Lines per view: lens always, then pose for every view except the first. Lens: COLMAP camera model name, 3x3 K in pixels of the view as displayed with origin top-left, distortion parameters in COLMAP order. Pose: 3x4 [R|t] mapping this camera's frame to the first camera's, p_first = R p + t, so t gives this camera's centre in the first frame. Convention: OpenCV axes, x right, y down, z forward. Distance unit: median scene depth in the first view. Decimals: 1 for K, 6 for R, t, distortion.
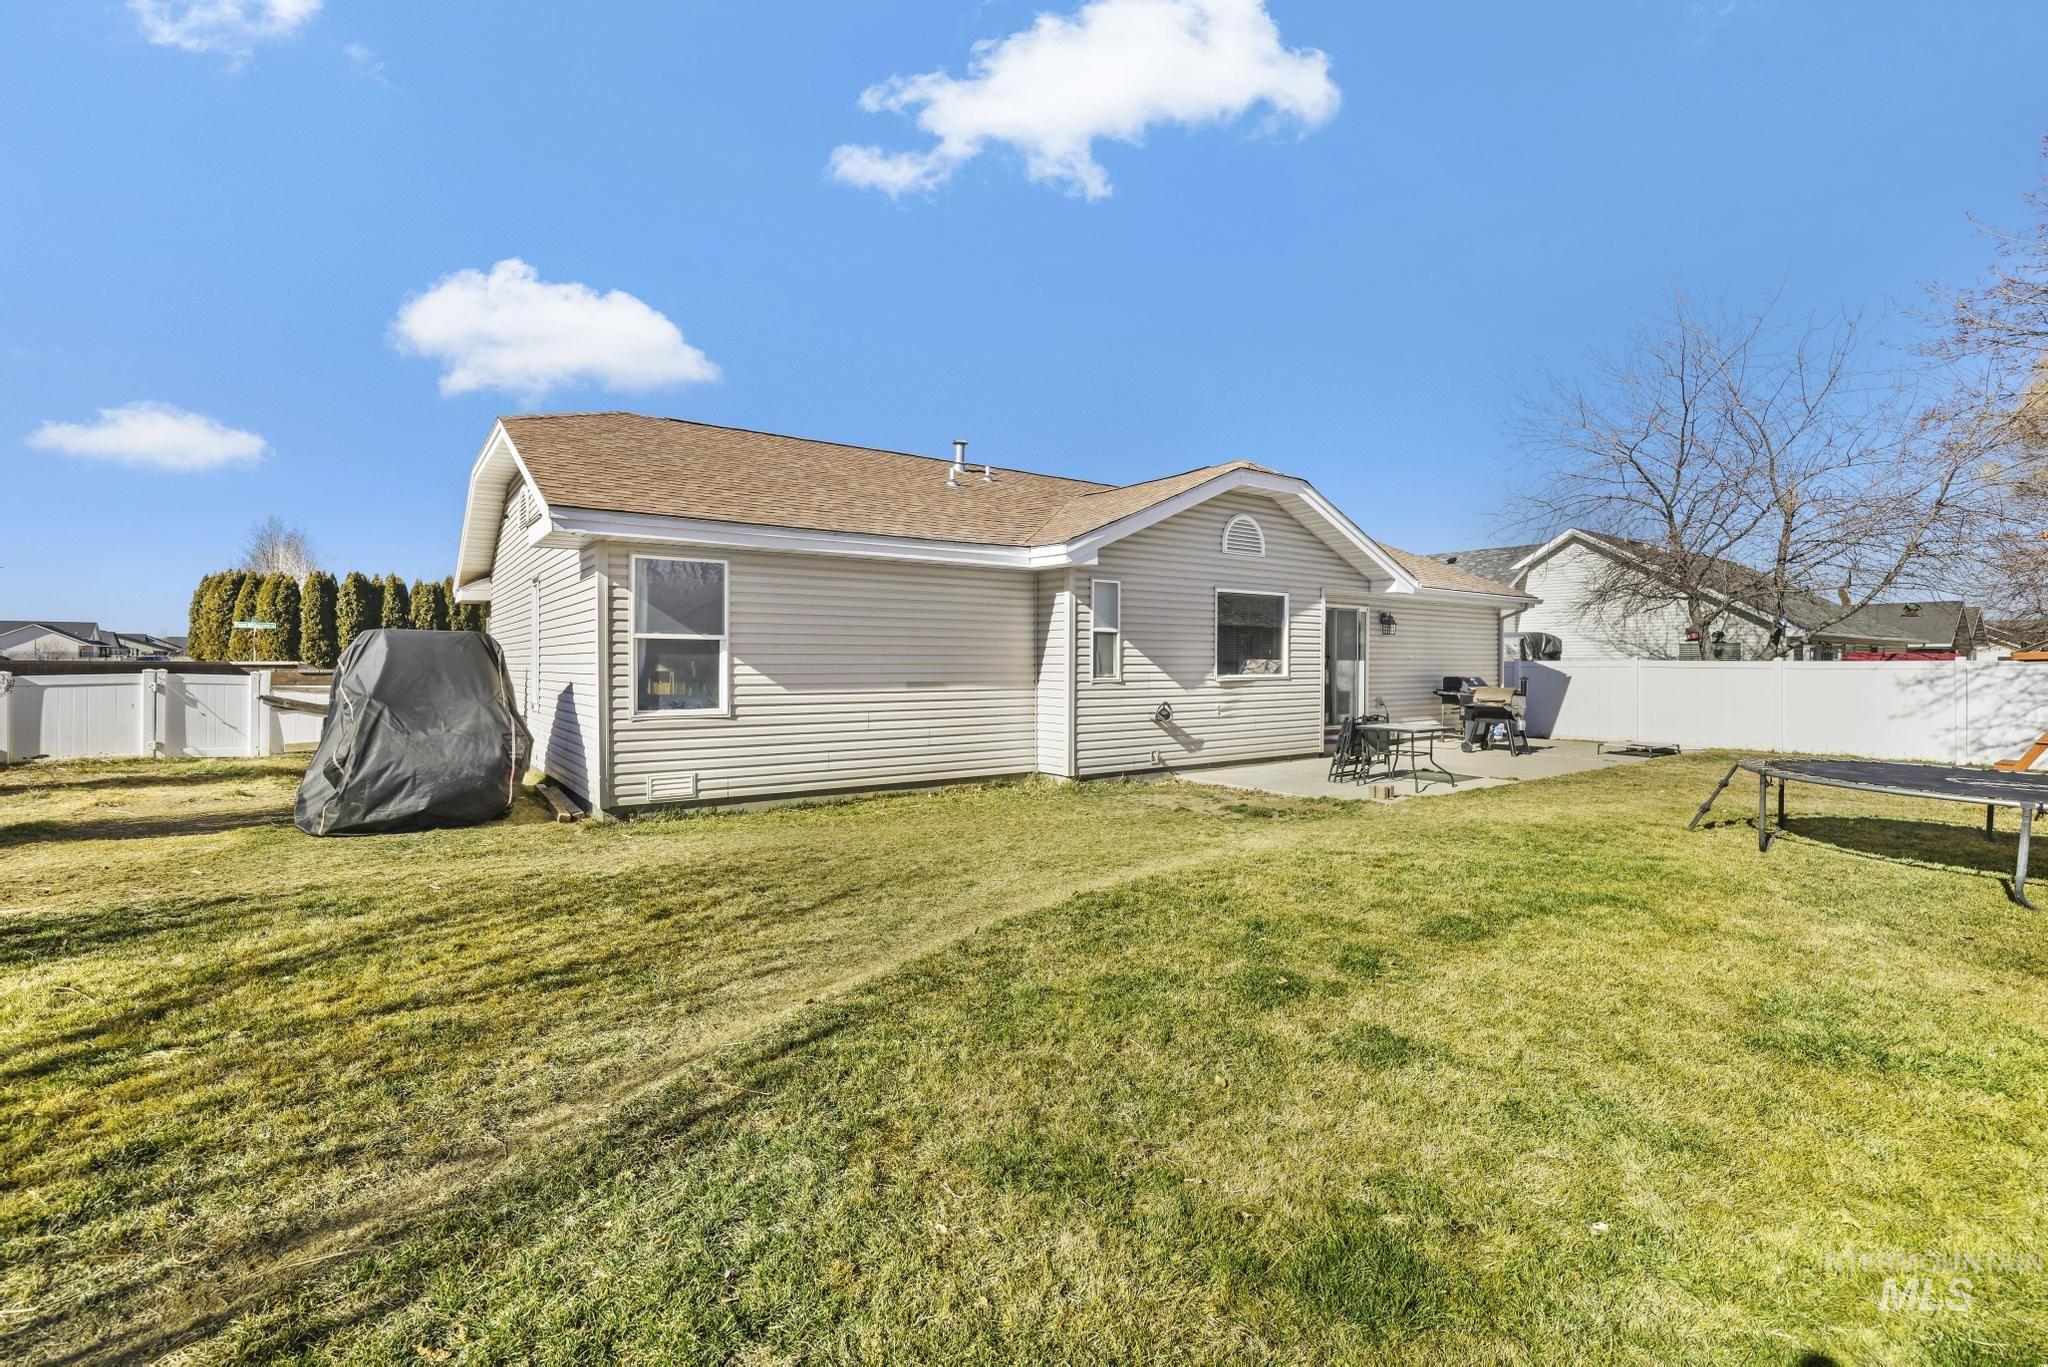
lens RADIAL K [[844.5, 0, 1027.5], [0, 844.5, 663.9], [0, 0, 1]] dist [0.000323, 0.000644]
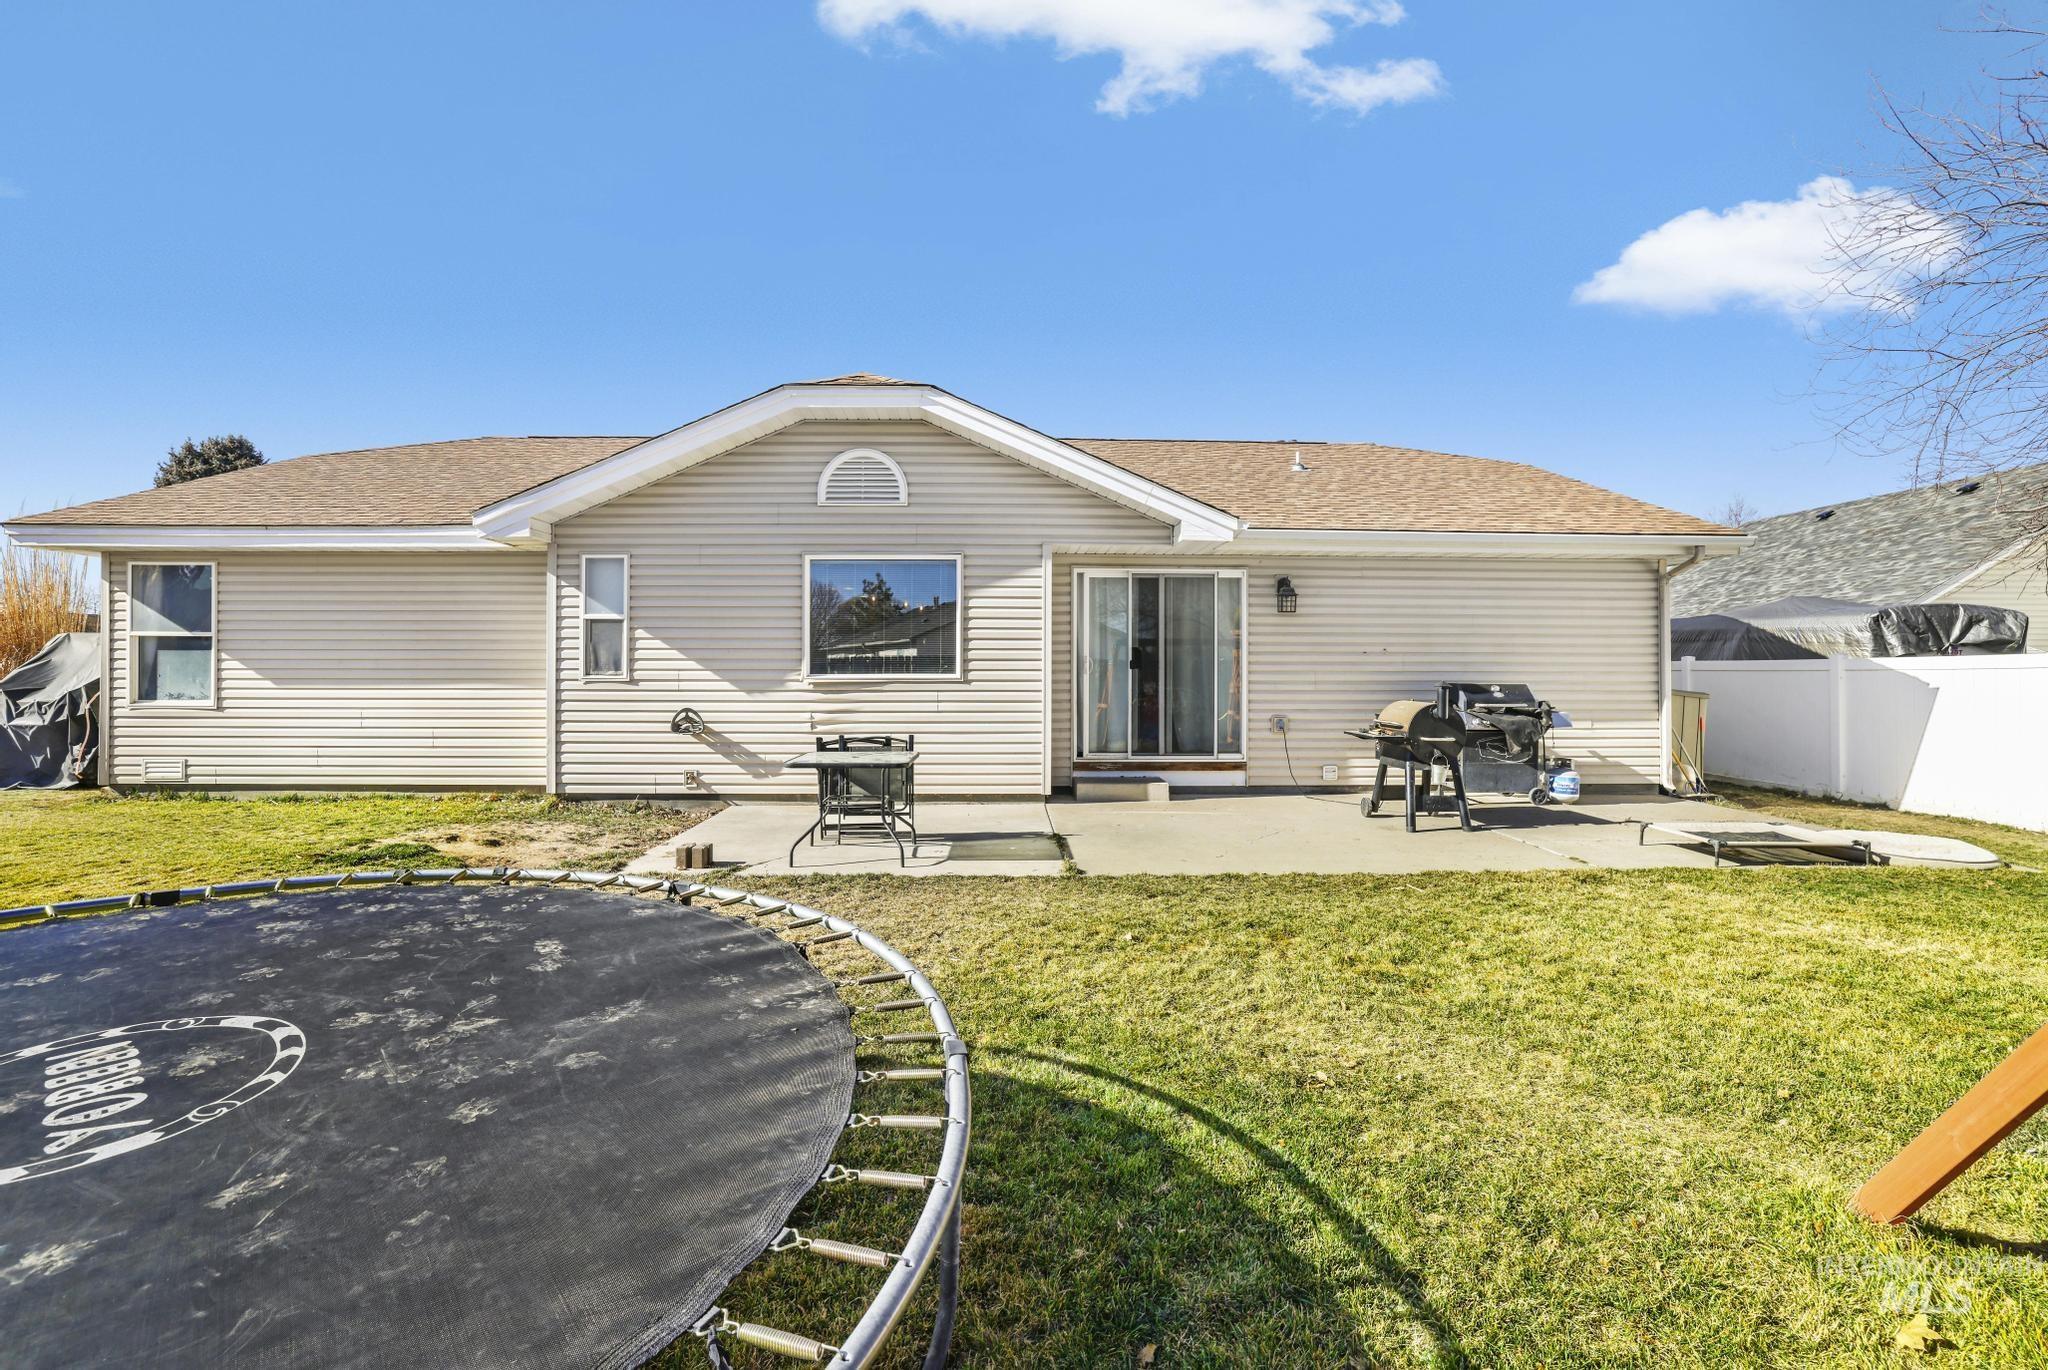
lens RADIAL K [[844.5, 0, 1027.5], [0, 844.5, 665.4], [0, 0, 1]] dist [0.000323, 0.000644]
pose [[0.827661, -0.001709, -0.561225, 0.898569], [-0.001410, 0.999986, -0.005125, 0.010198], [0.561226, 0.005033, 0.827647, 0.571305]]
